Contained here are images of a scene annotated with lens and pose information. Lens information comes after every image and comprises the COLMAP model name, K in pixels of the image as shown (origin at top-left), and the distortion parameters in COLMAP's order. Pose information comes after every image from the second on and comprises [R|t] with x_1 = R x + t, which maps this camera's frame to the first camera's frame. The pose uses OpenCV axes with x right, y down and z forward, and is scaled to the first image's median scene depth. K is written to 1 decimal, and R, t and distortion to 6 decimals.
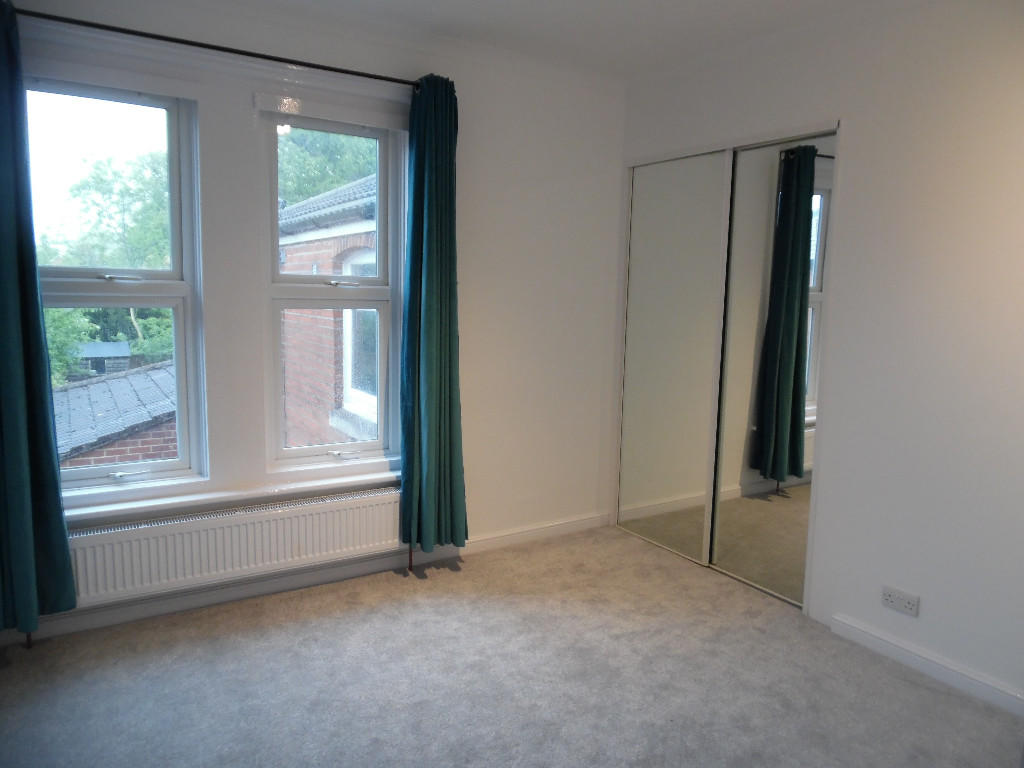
lens RADIAL K [[716.5, 0, 516.4], [0, 716.5, 385.5], [0, 0, 1]] dist [-0.007404, 0.000273]
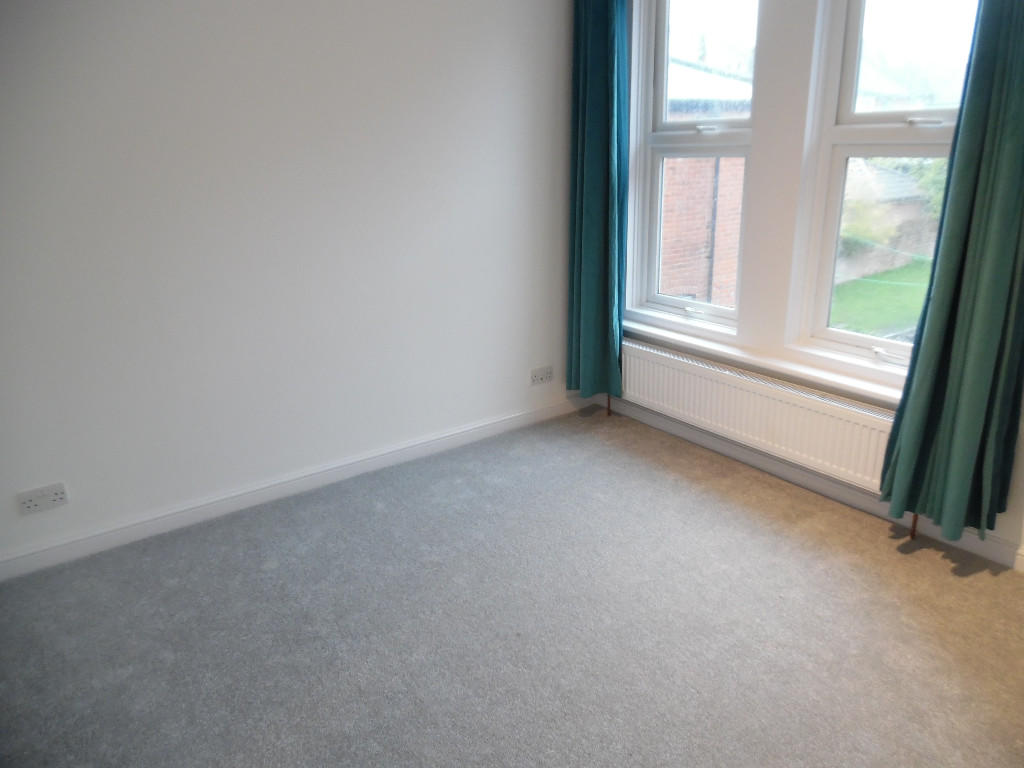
lens RADIAL K [[716.5, 0, 516.4], [0, 716.5, 385.5], [0, 0, 1]] dist [-0.007404, 0.000273]
pose [[0.053525, 0.301955, -0.951818, 0.522988], [-0.097836, 0.950185, 0.295935, -0.067312], [0.993762, 0.077282, 0.080401, 0.600566]]
